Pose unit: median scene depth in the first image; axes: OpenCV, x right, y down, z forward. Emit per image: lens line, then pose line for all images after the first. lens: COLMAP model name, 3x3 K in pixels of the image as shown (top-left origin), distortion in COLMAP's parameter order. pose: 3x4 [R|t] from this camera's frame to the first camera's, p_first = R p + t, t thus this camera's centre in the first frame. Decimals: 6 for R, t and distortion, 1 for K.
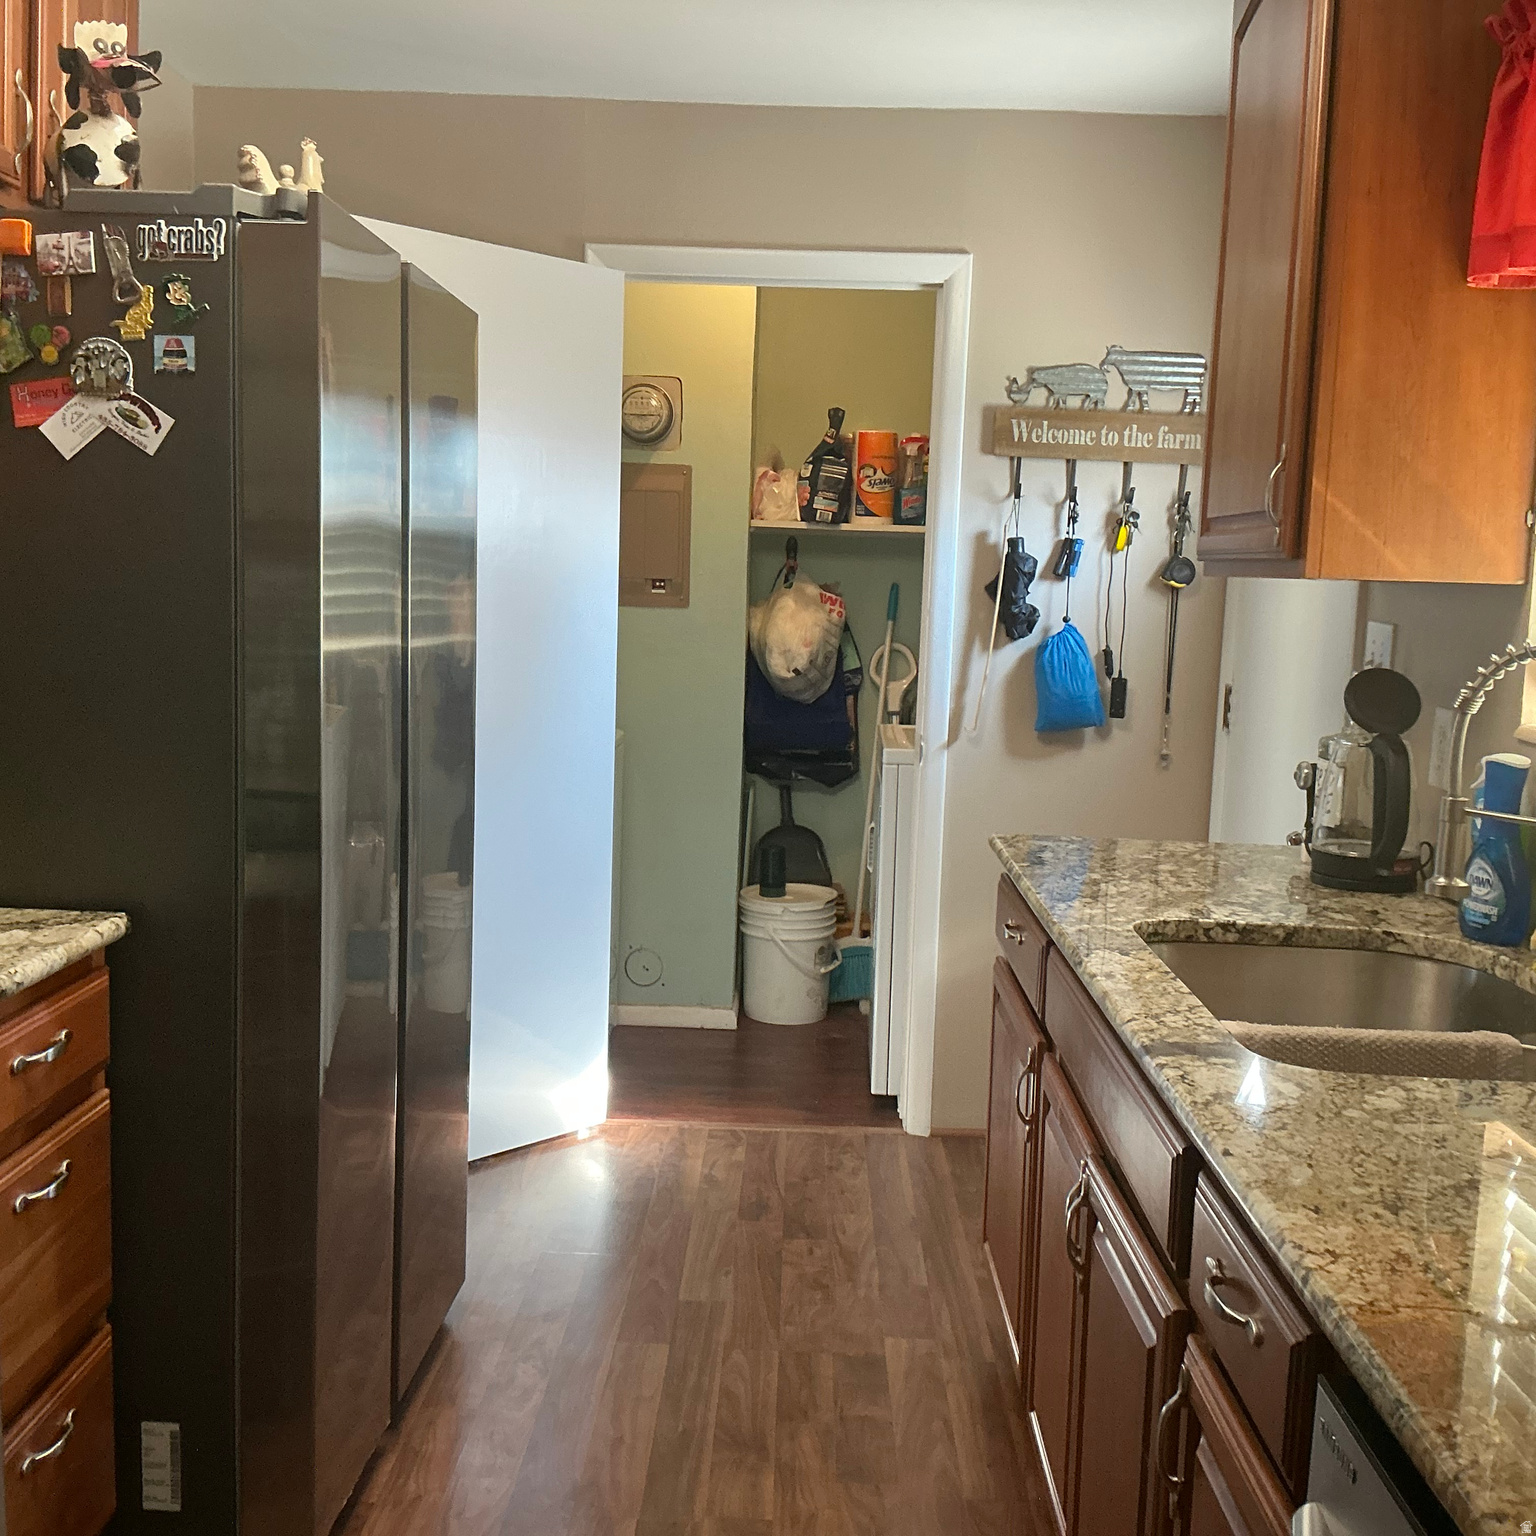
lens RADIAL K [[1697.2, 0, 781.0], [0, 1697.2, 772.1], [0, 0, 1]] dist [0.173192, -0.372788]
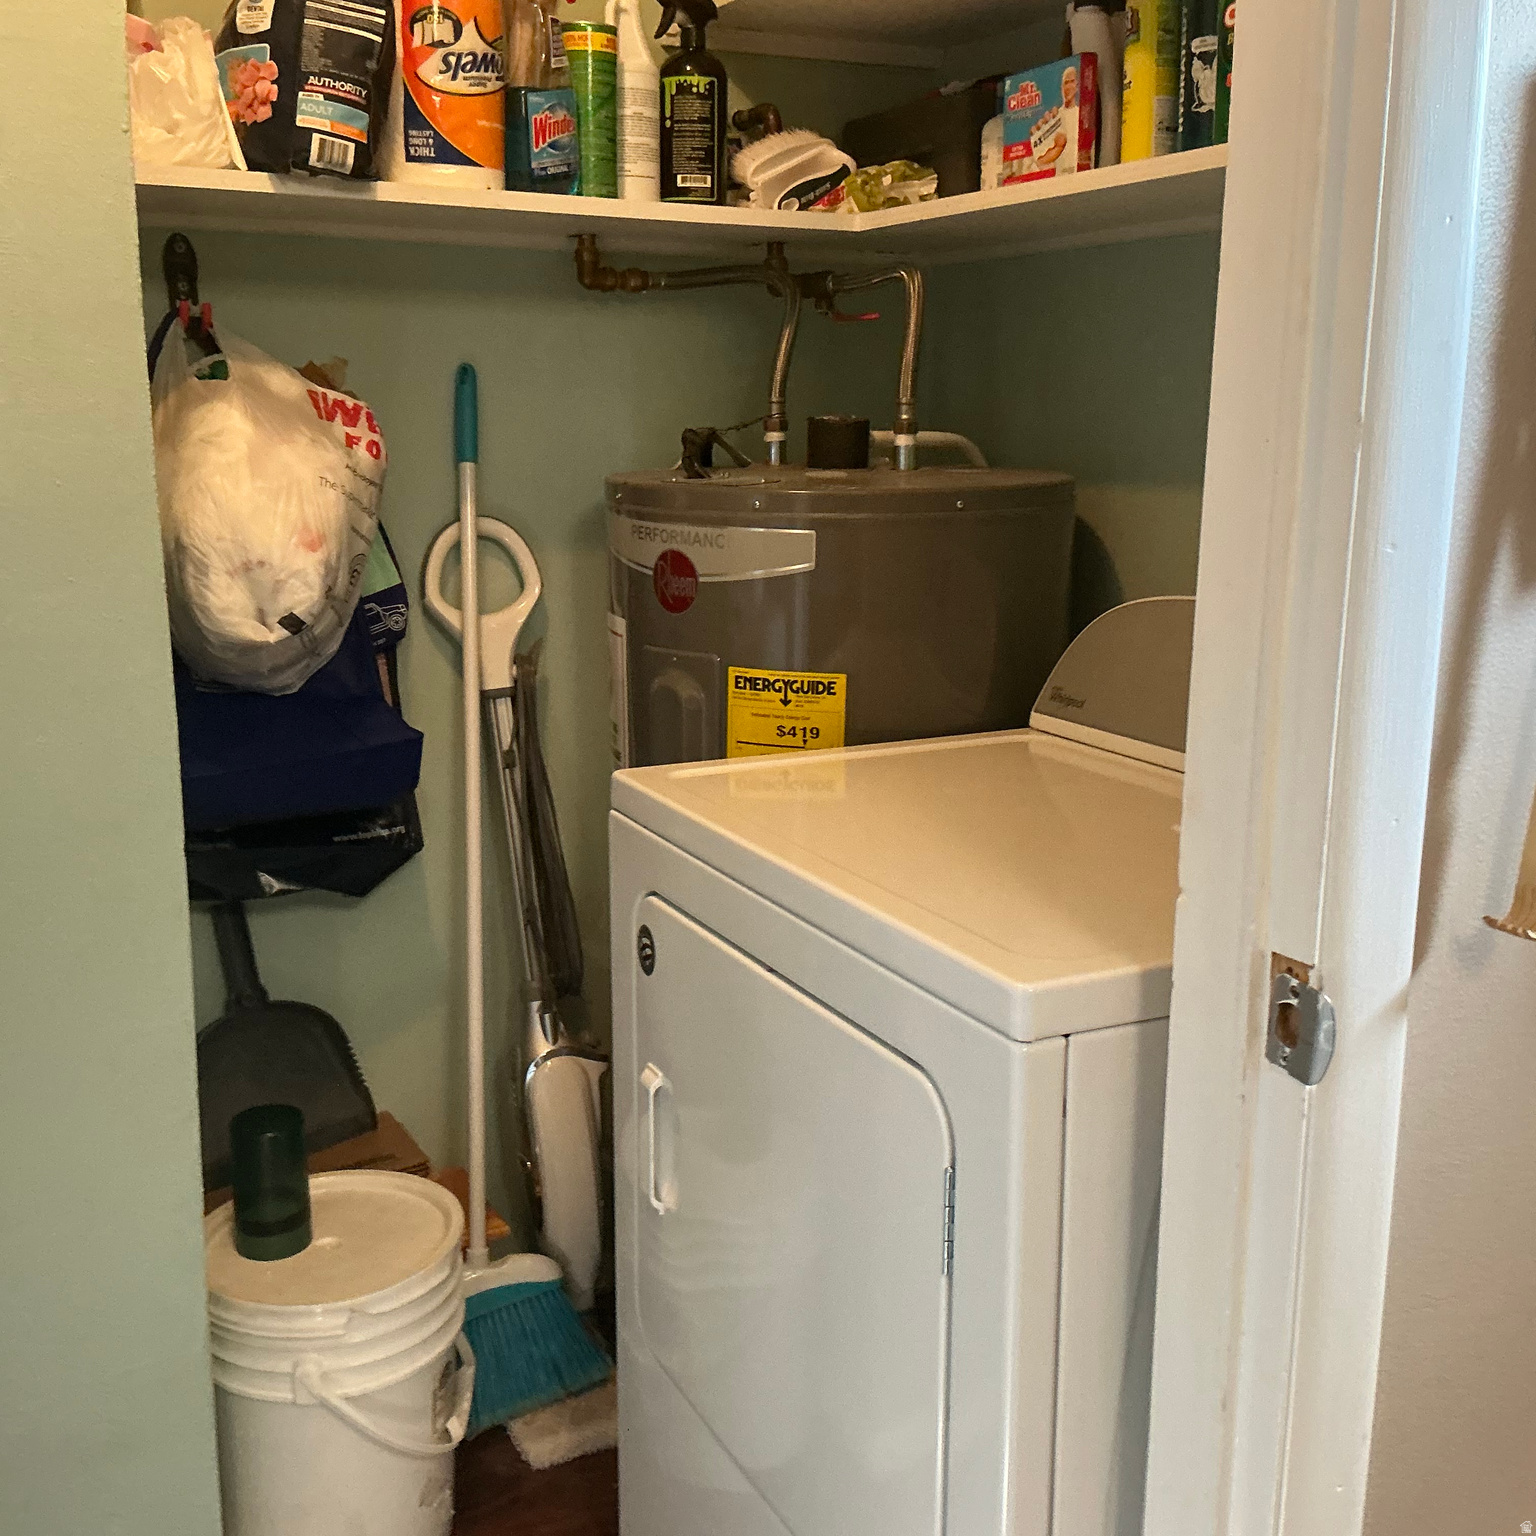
lens RADIAL K [[1697.2, 0, 781.0], [0, 1697.2, 772.1], [0, 0, 1]] dist [0.173192, -0.372788]
pose [[0.876840, -0.127366, 0.463605, -0.068993], [0.078434, 0.989249, 0.123430, -0.064375], [-0.474342, -0.071866, 0.877403, 0.642908]]
